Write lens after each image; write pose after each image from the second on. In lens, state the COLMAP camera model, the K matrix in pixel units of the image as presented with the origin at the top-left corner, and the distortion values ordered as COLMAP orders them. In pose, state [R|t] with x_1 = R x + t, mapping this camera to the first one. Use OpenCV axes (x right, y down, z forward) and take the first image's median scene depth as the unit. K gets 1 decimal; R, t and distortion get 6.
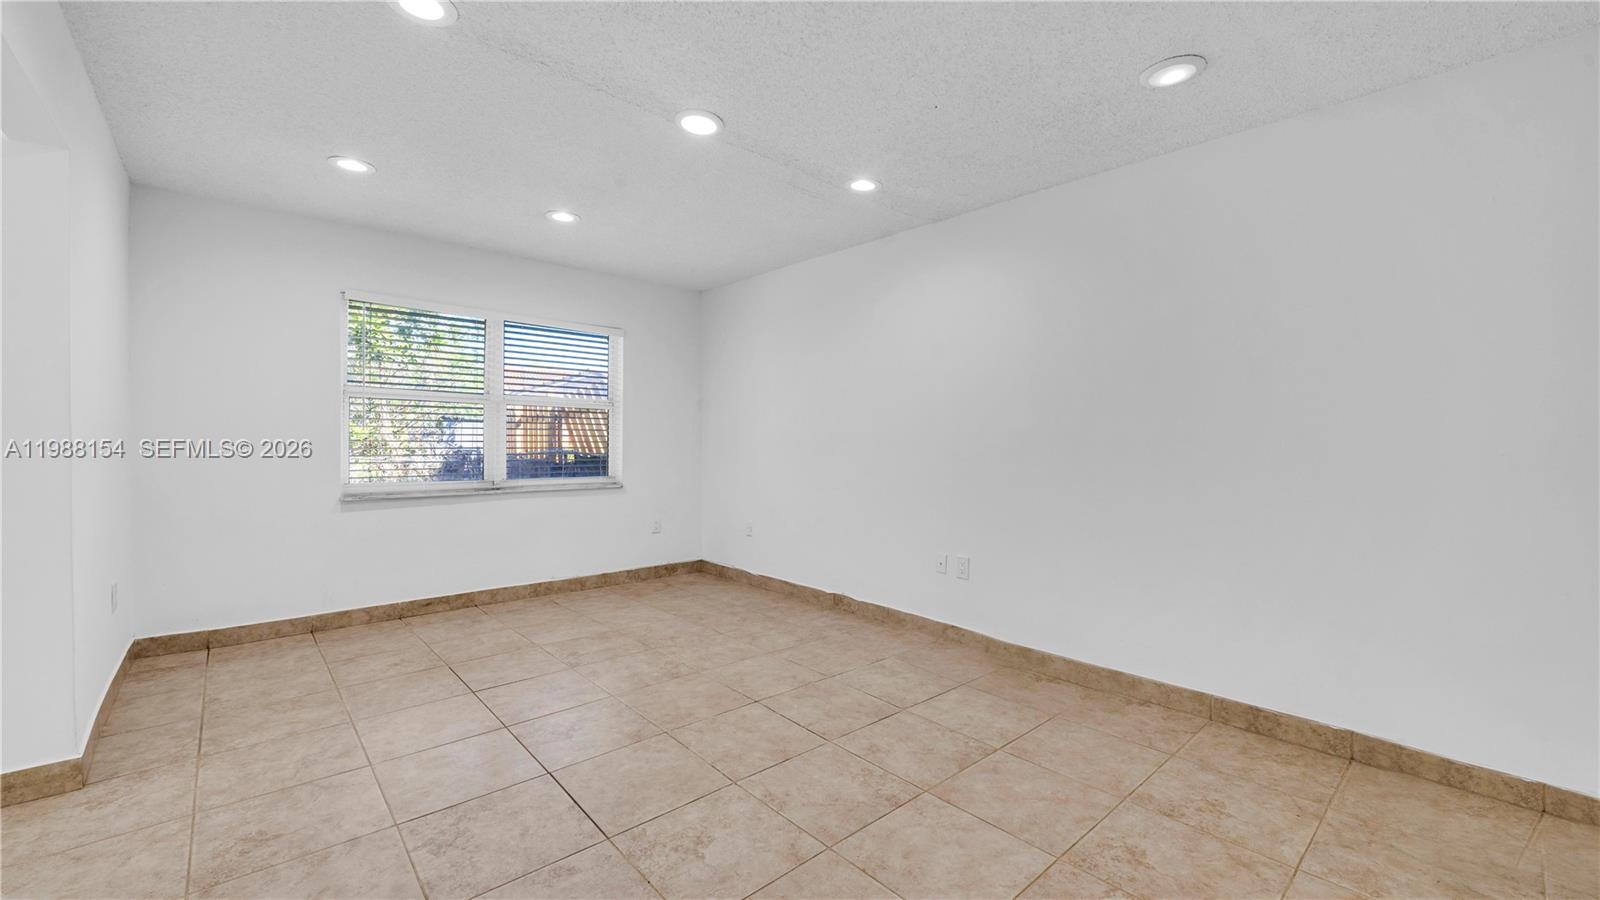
lens RADIAL K [[623.7, 0, 807.0], [0, 623.7, 445.7], [0, 0, 1]] dist [-0.005478, 0.000933]
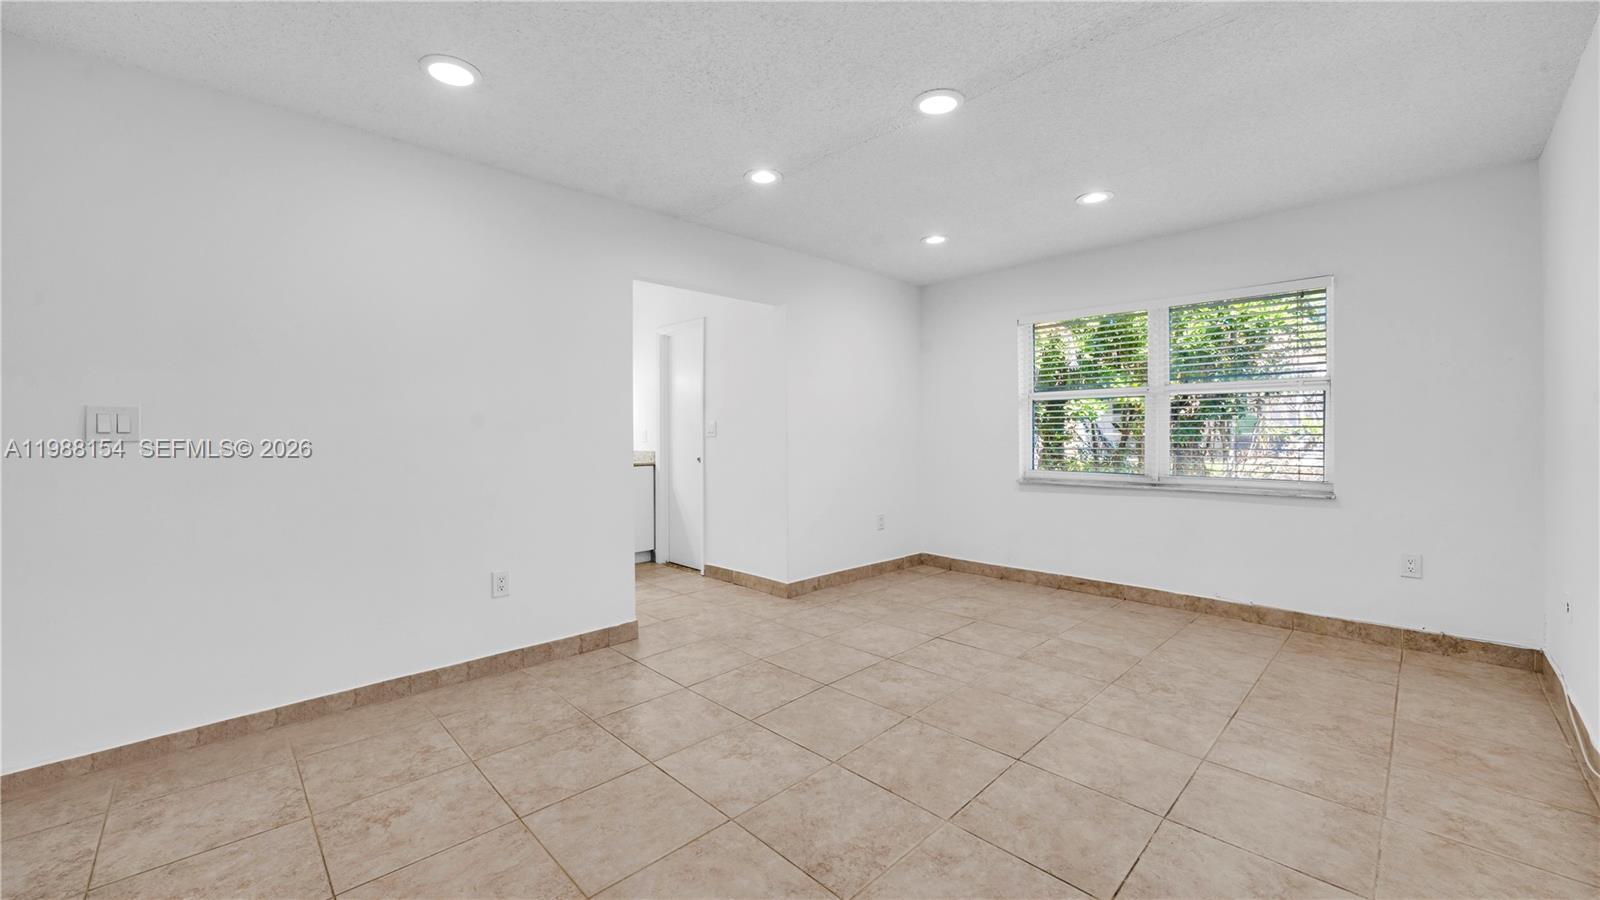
lens RADIAL K [[623.7, 0, 798.9], [0, 623.7, 438.0], [0, 0, 1]] dist [-0.005478, 0.000933]
pose [[0.041778, -0.000234, -0.999127, 0.686202], [-0.004161, 0.999991, -0.000408, 0.002190], [0.999118, 0.004174, 0.041777, 0.672498]]
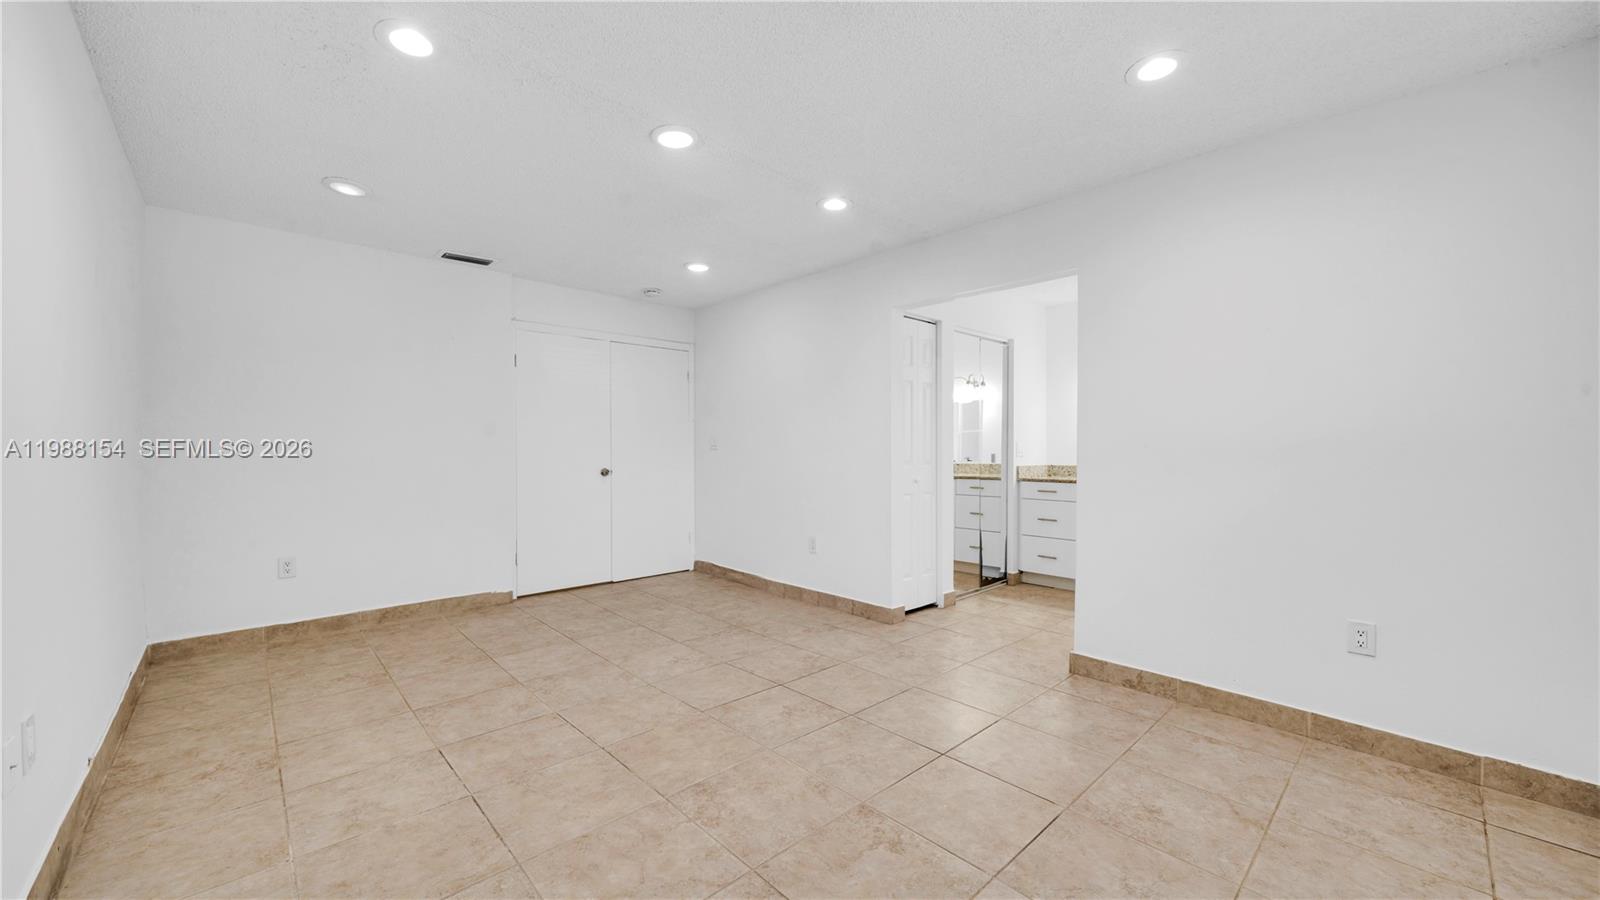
lens RADIAL K [[623.7, 0, 797.1], [0, 623.7, 451.3], [0, 0, 1]] dist [-0.005478, 0.000933]
pose [[-0.999941, -0.010042, 0.004219, -0.343246], [-0.009976, 0.999829, 0.015559, -0.015062], [-0.004375, 0.015516, -0.999870, 1.817015]]
